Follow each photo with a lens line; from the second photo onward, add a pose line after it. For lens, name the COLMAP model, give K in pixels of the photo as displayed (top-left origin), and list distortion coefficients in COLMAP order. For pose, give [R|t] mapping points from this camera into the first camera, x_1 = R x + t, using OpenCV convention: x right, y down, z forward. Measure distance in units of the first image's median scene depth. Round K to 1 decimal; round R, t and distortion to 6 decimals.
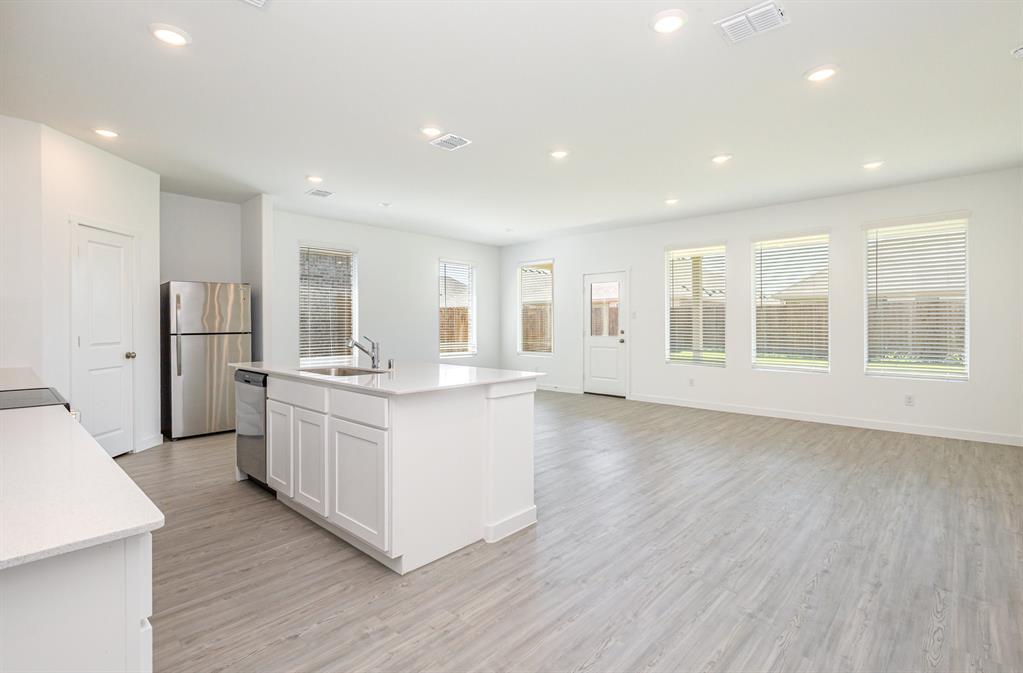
lens RADIAL K [[479.3, 0, 510.4], [0, 479.3, 324.1], [0, 0, 1]] dist [0.013800, -0.004057]
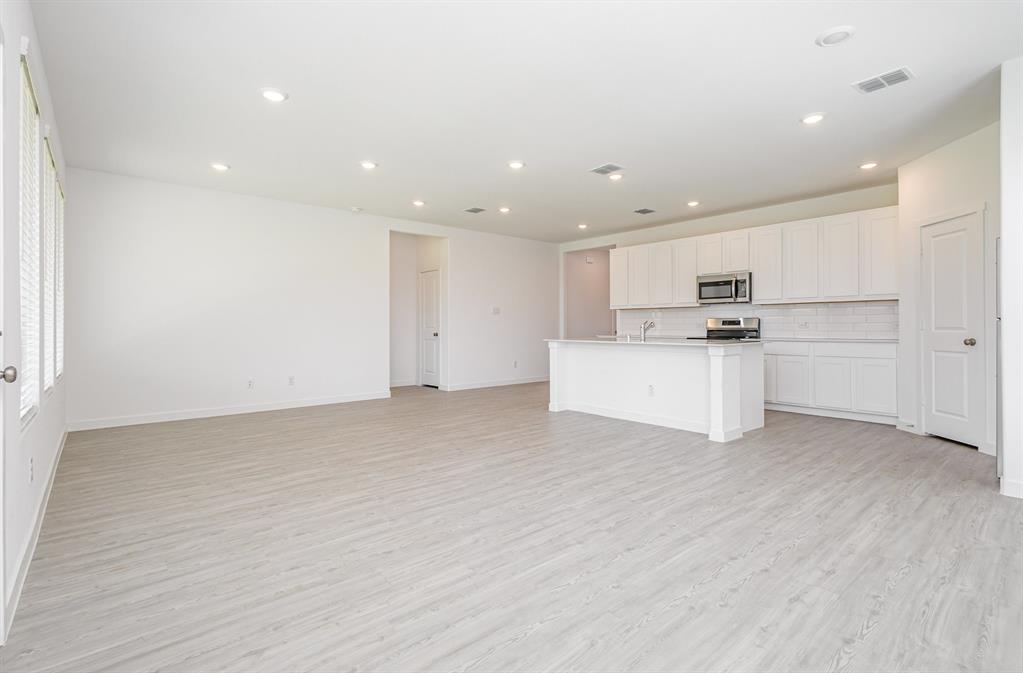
lens RADIAL K [[479.3, 0, 512.3], [0, 479.3, 326.9], [0, 0, 1]] dist [0.013800, -0.004057]
pose [[-0.993963, 0.005001, 0.109597, -0.014006], [0.005550, 0.999974, 0.004702, 0.030324], [-0.109571, 0.005282, -0.993965, 2.390515]]
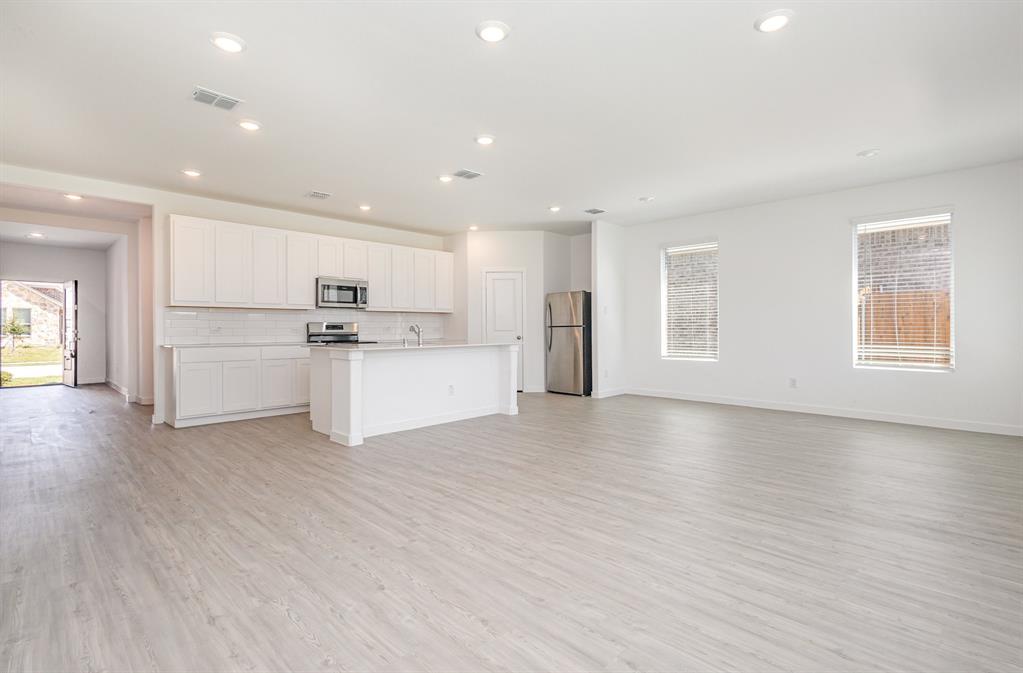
lens RADIAL K [[479.3, 0, 513.4], [0, 479.3, 328.1], [0, 0, 1]] dist [0.013800, -0.004057]
pose [[-0.020191, 0.002085, -0.999794, 1.203877], [0.001845, 0.999996, 0.002048, 0.029238], [0.999794, -0.001803, -0.020195, 1.201501]]
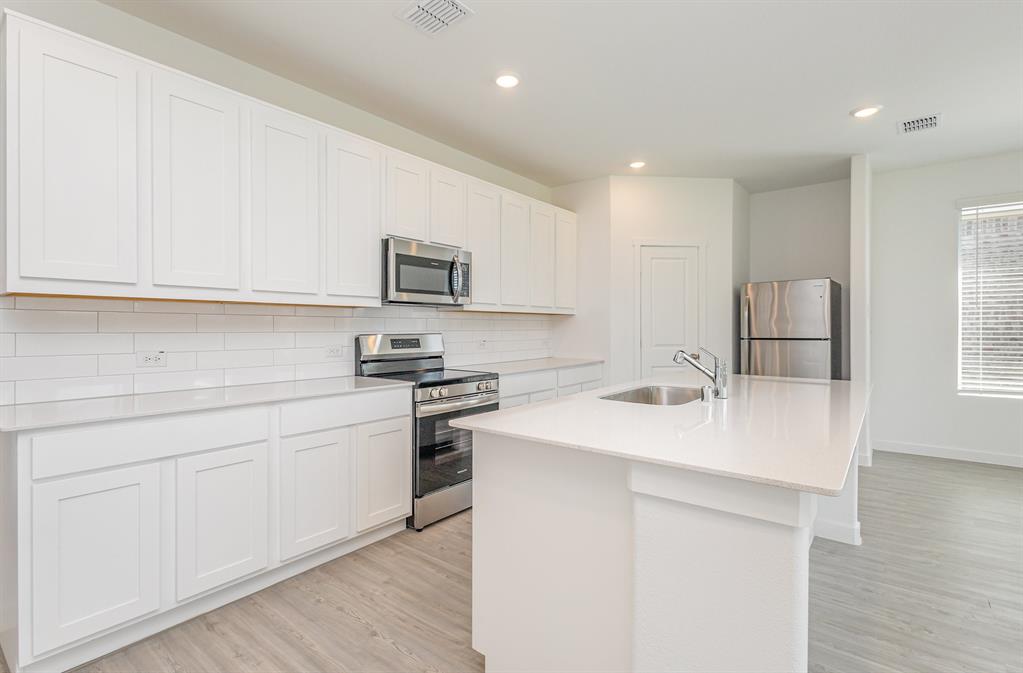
lens RADIAL K [[479.3, 0, 513.6], [0, 479.3, 330.6], [0, 0, 1]] dist [0.013800, -0.004057]
pose [[0.090532, 0.007551, -0.995865, 0.294467], [0.000222, 0.999971, 0.007602, -0.003206], [0.995893, -0.000909, 0.090528, 0.593510]]
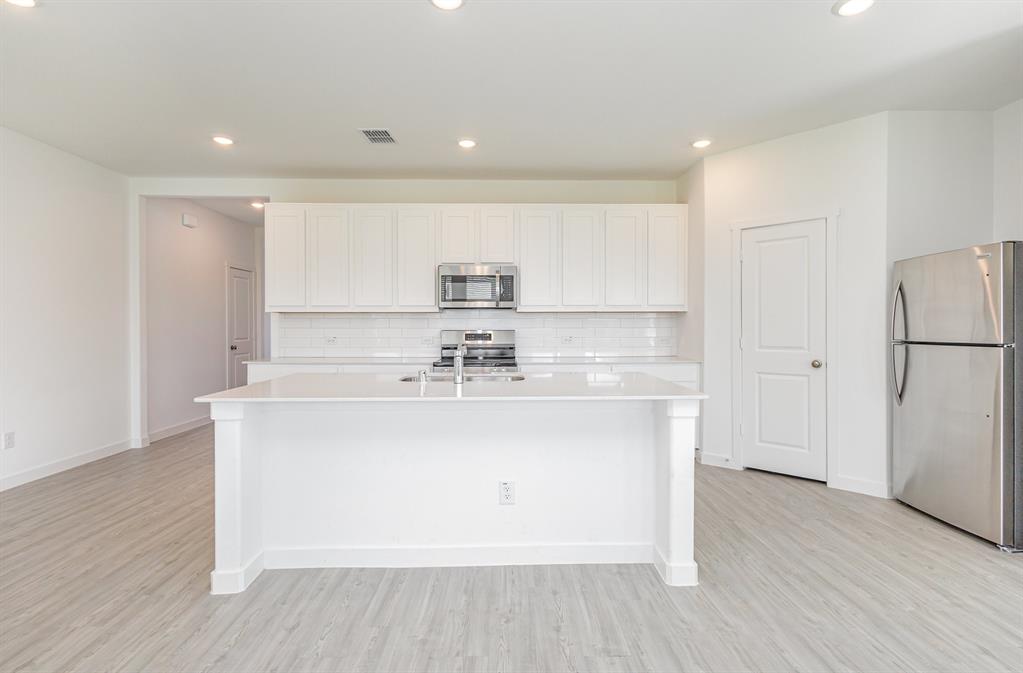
lens RADIAL K [[479.3, 0, 511.1], [0, 479.3, 328.8], [0, 0, 1]] dist [0.013800, -0.004057]
pose [[-0.713534, 0.007850, -0.700577, 0.190272], [0.001865, 0.999955, 0.009306, -0.005094], [0.700619, 0.005334, -0.713516, 1.446102]]
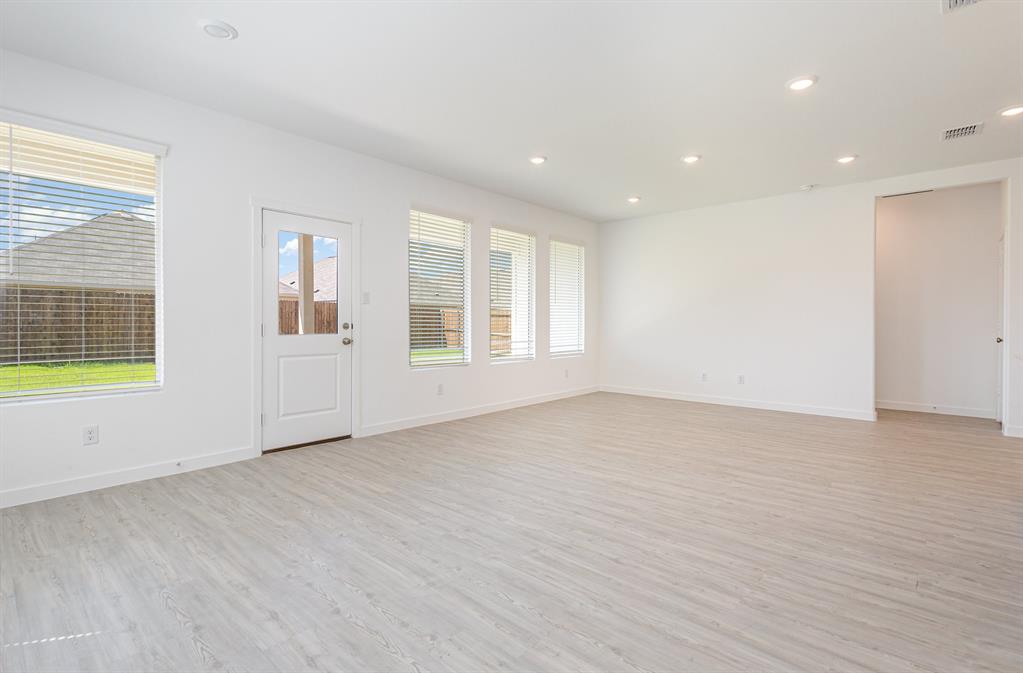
lens RADIAL K [[479.3, 0, 515.7], [0, 479.3, 323.6], [0, 0, 1]] dist [0.013800, -0.004057]
pose [[-0.028736, 0.002176, 0.999585, -0.726622], [0.000538, 0.999998, -0.002161, 0.030229], [-0.999587, 0.000475, -0.028737, 1.642987]]
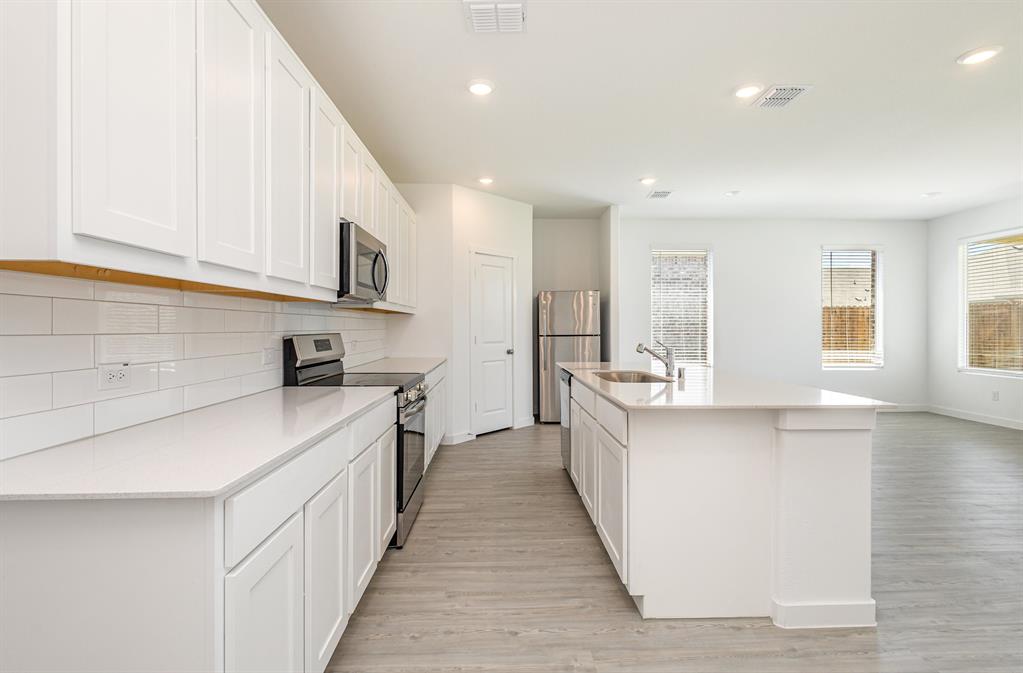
lens RADIAL K [[479.3, 0, 515.4], [0, 479.3, 329.5], [0, 0, 1]] dist [0.013800, -0.004057]
pose [[0.708125, 0.004598, -0.706072, 0.134229], [-0.000727, 0.999983, 0.005783, -0.001471], [0.706087, -0.003582, 0.708116, 0.137777]]
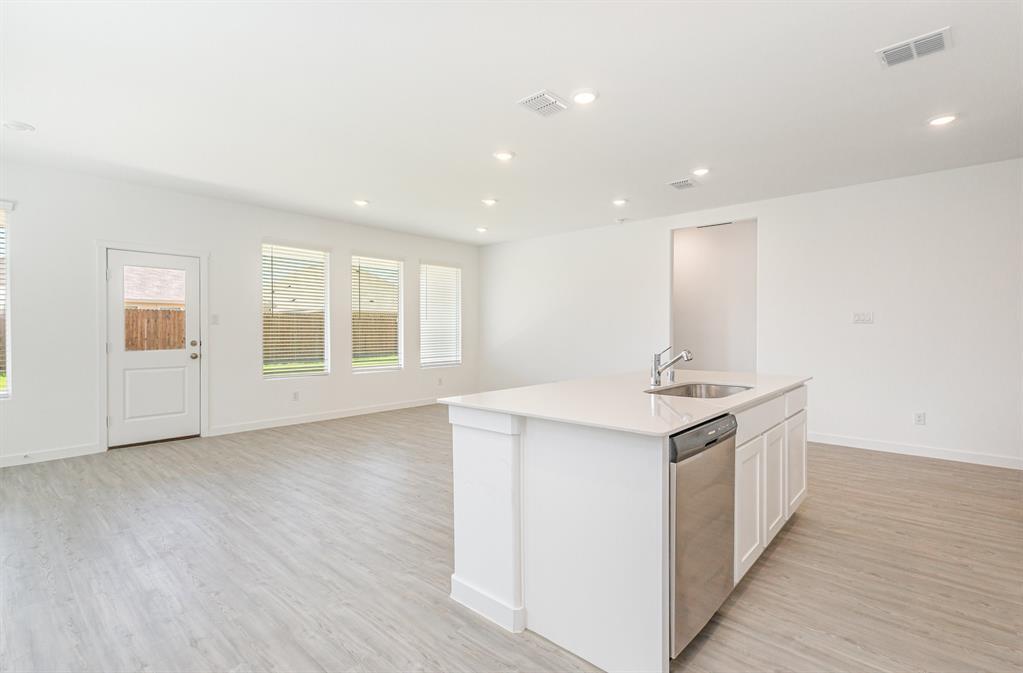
lens RADIAL K [[479.3, 0, 513.5], [0, 479.3, 329.4], [0, 0, 1]] dist [0.013800, -0.004057]
pose [[-0.025518, 0.002974, 0.999670, -0.971573], [0.001496, 0.999995, -0.002937, -0.001425], [-0.999673, 0.001421, -0.025522, 1.122548]]
